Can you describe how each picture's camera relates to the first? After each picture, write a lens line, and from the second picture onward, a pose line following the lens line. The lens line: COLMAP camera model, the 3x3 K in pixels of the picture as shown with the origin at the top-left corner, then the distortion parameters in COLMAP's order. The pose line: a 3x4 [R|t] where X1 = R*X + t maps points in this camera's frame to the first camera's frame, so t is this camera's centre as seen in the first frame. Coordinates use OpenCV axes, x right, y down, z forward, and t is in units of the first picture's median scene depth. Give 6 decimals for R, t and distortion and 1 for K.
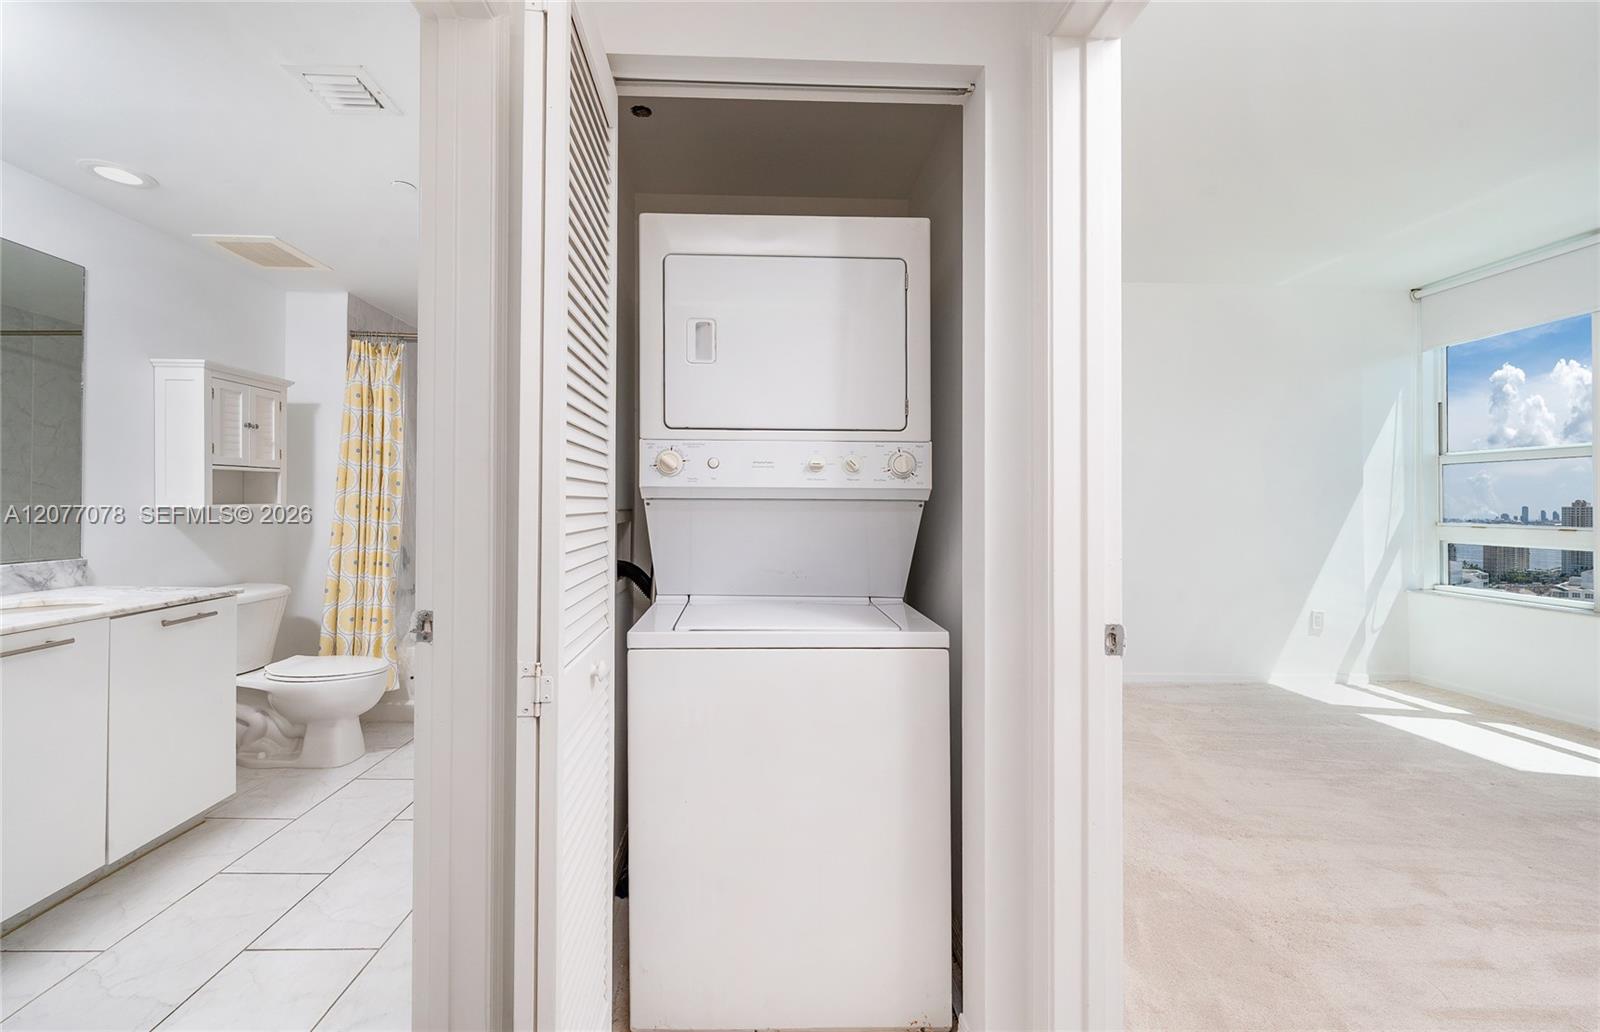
lens RADIAL K [[635.4, 0, 791.1], [0, 635.4, 502.0], [0, 0, 1]] dist [-0.000977, 0.000369]
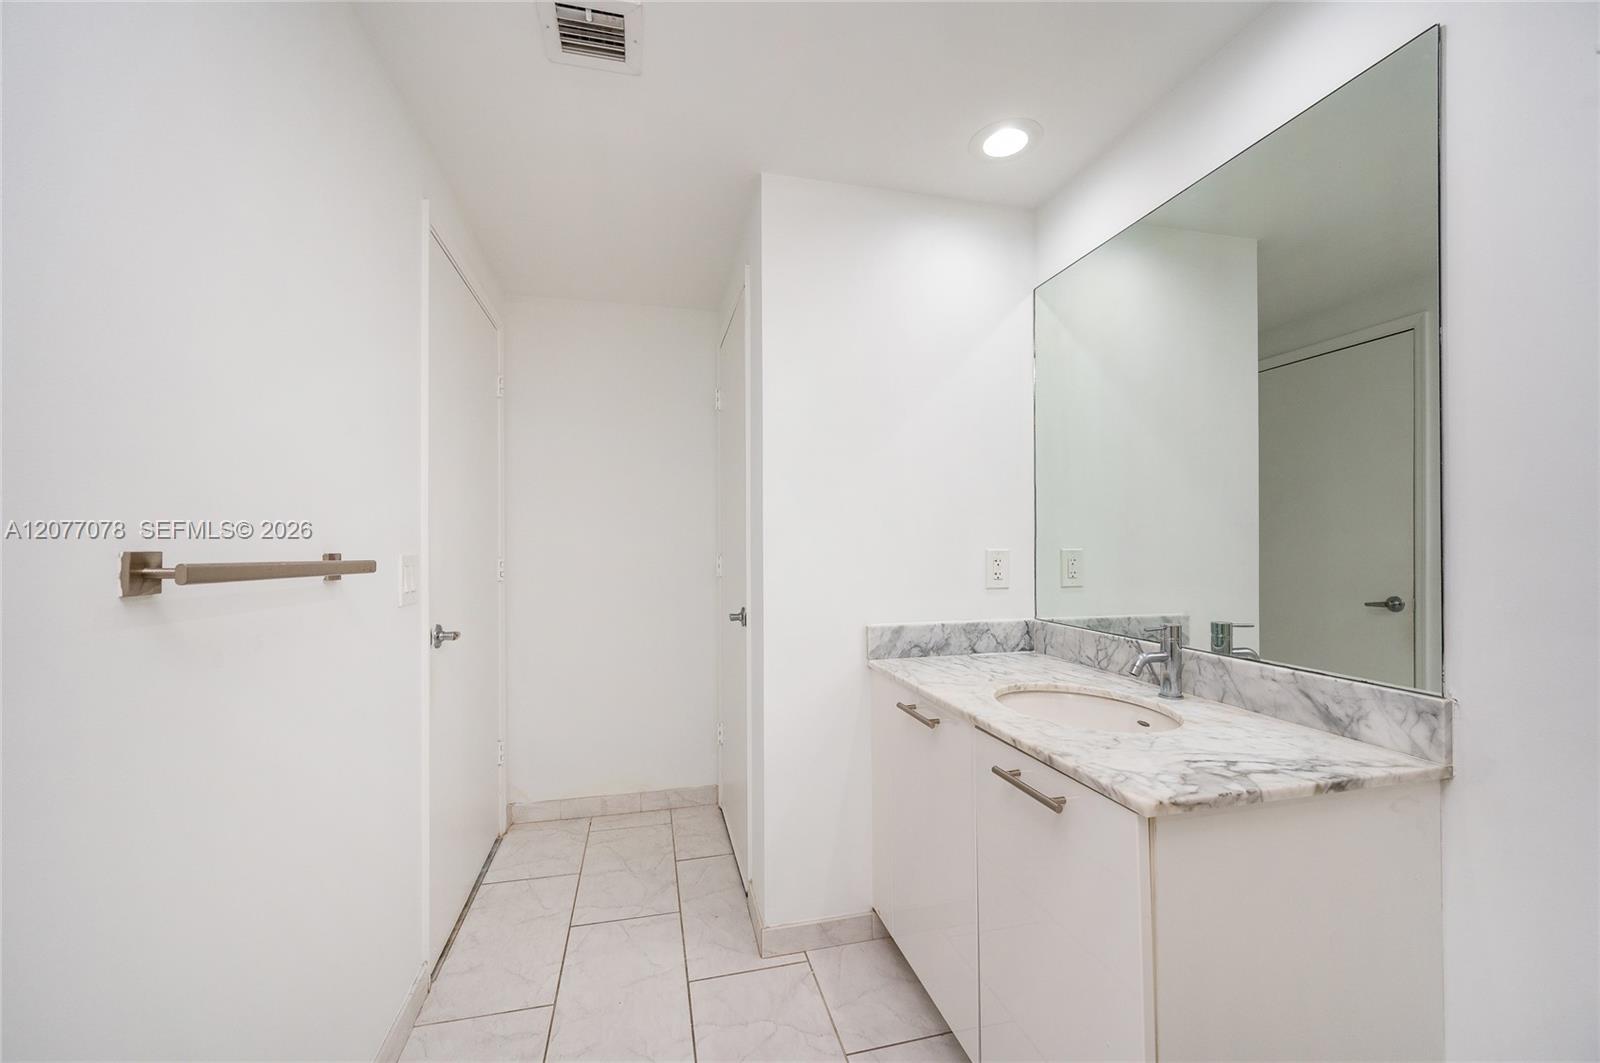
lens RADIAL K [[628.3, 0, 793.8], [0, 628.3, 537.8], [0, 0, 1]] dist [-0.000759, 0.000012]
pose [[-0.980741, -0.008861, -0.195111, -0.436593], [-0.005809, 0.999852, -0.016205, -0.009803], [0.195226, -0.014759, -0.980647, 0.991316]]
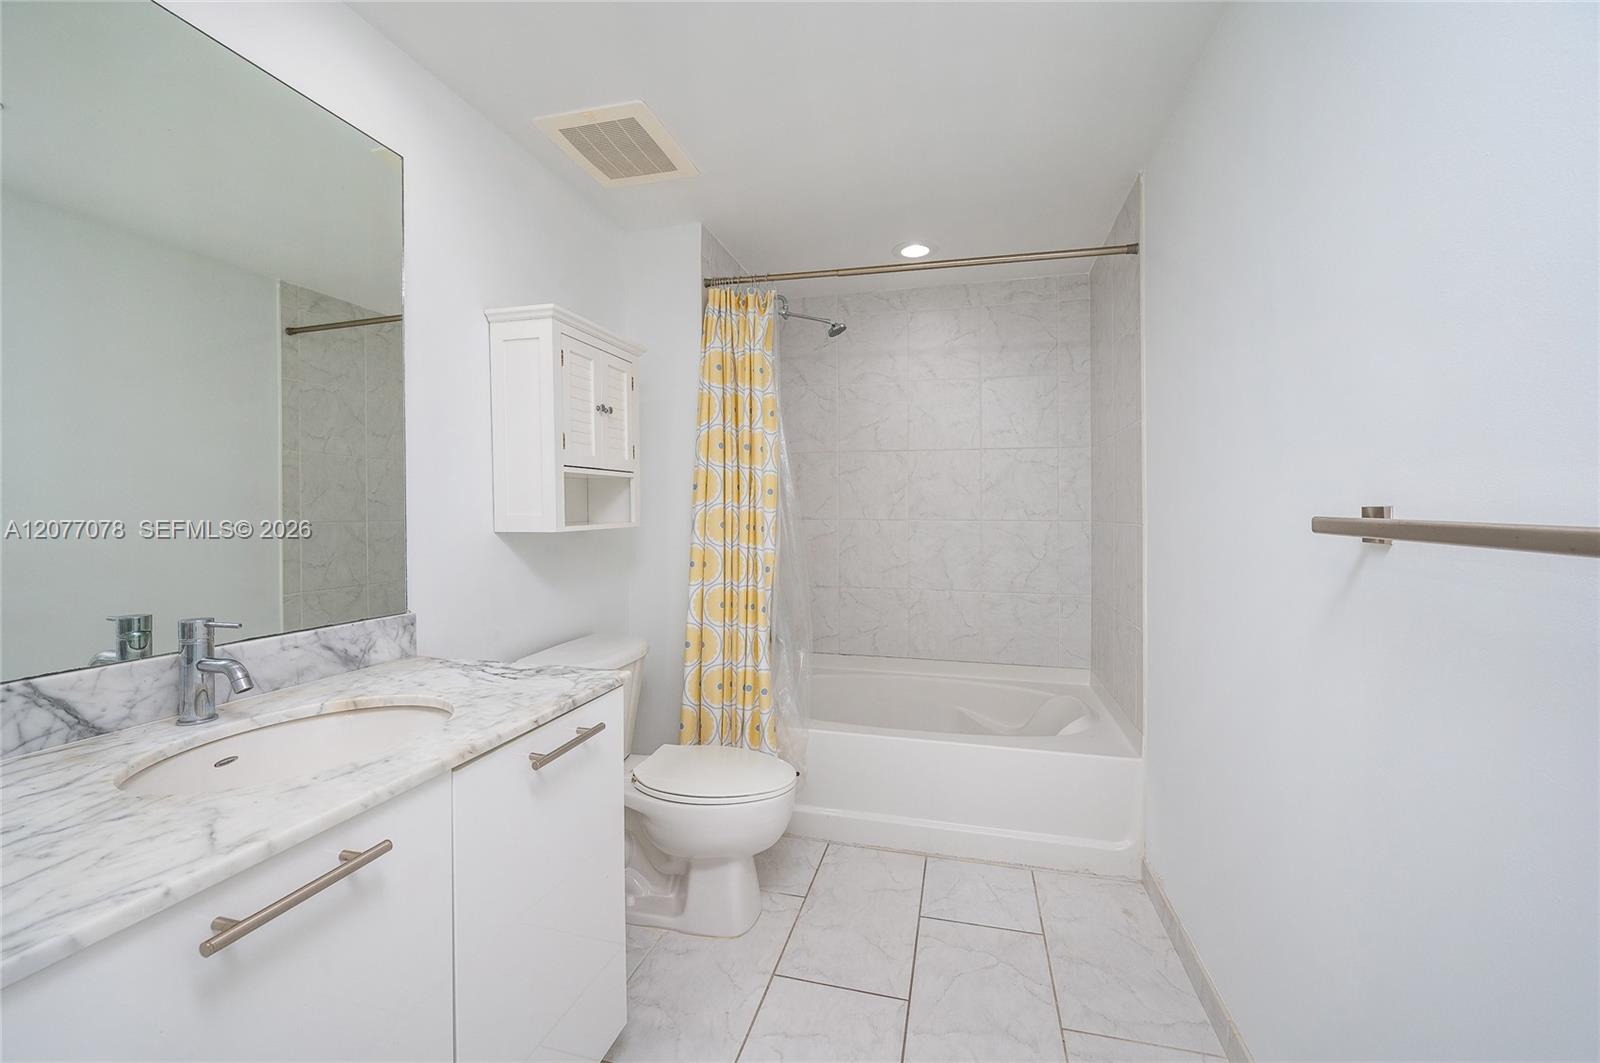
lens RADIAL K [[629.1, 0, 825.1], [0, 629.1, 520.6], [0, 0, 1]] dist [-0.001076, -0.000092]
pose [[0.965620, -0.007623, -0.259844, -0.401376], [0.011852, 0.999822, 0.014712, -0.006596], [0.259686, -0.017286, 0.965538, 0.366403]]
